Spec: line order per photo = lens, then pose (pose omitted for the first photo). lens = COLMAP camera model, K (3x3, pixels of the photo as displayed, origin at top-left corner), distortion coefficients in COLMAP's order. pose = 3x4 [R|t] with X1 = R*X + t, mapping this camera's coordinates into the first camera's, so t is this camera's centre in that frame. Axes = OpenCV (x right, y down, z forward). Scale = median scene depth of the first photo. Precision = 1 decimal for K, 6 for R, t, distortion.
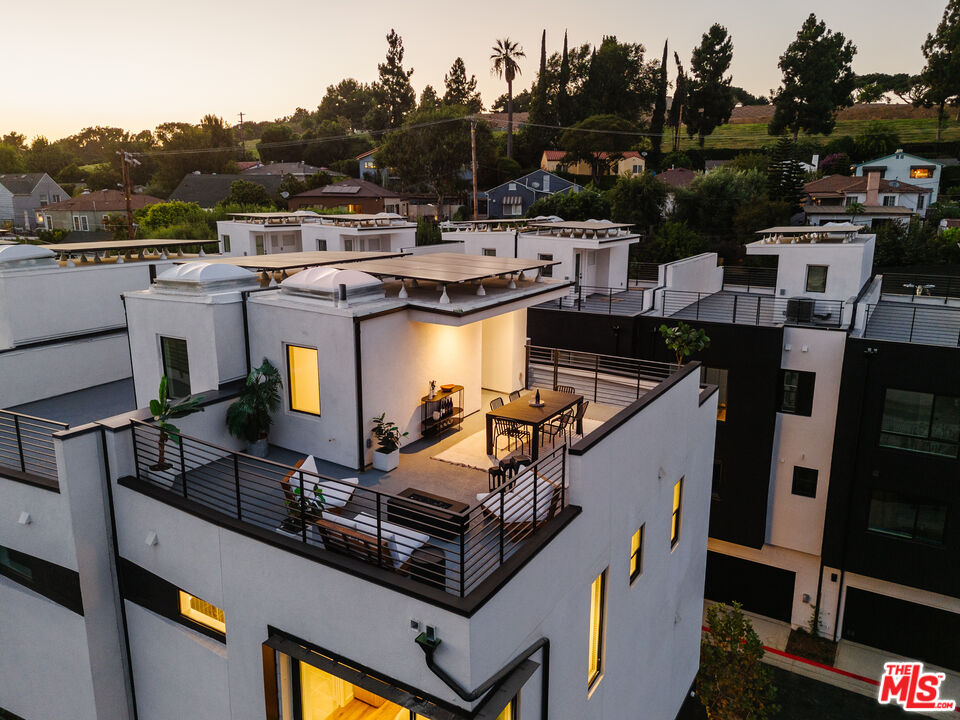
lens RADIAL K [[706.2, 0, 480.0], [0, 706.2, 354.6], [0, 0, 1]] dist [0.028741, -0.020813]
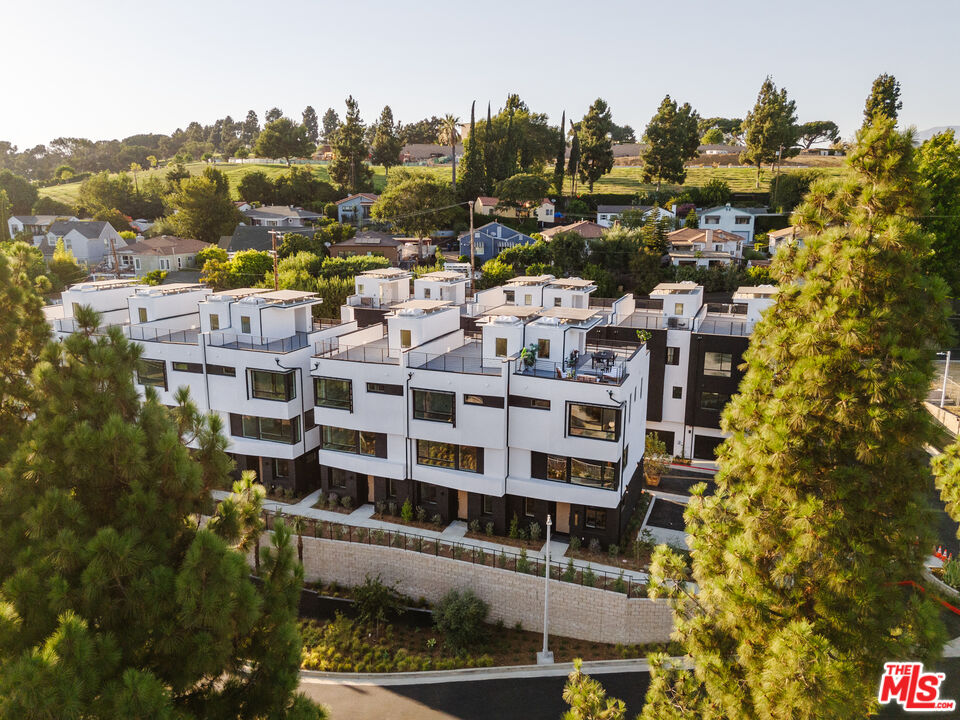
lens RADIAL K [[706.2, 0, 482.6], [0, 706.2, 358.9], [0, 0, 1]] dist [0.028741, -0.020813]
pose [[0.984662, -0.032048, 0.171504, -0.448875], [0.032389, 0.999475, 0.000810, 0.028506], [-0.171440, 0.004758, 0.985183, -0.935951]]
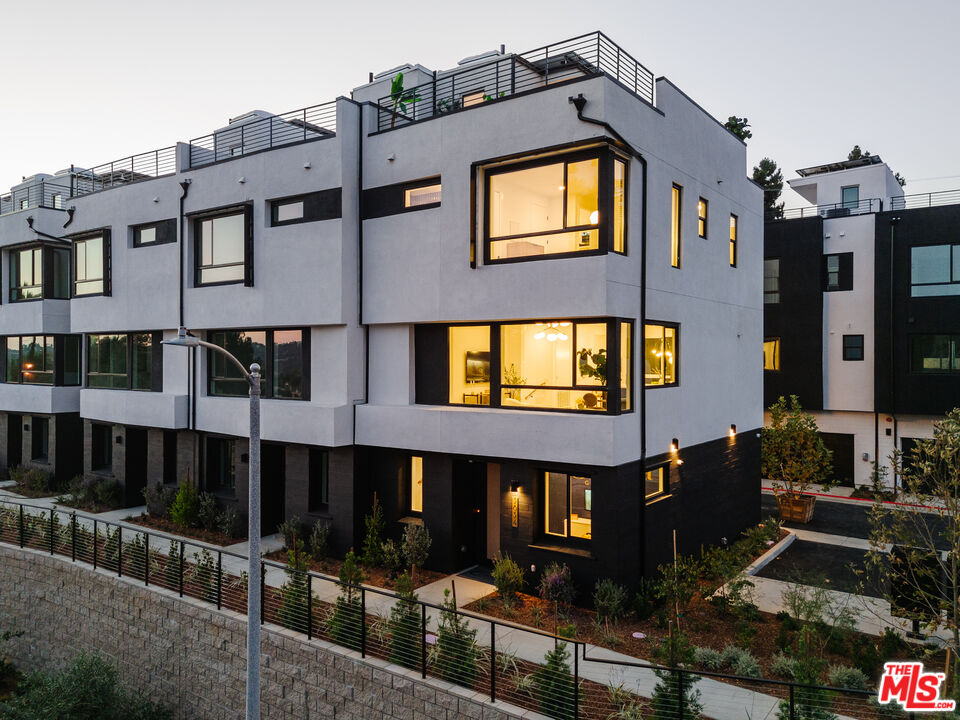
lens RADIAL K [[706.2, 0, 472.8], [0, 706.2, 368.5], [0, 0, 1]] dist [0.028741, -0.020813]
pose [[0.995207, -0.002906, -0.097748, -0.039192], [-0.017985, 0.977070, -0.212158, 0.344027], [0.096124, 0.212899, 0.972335, -0.142171]]
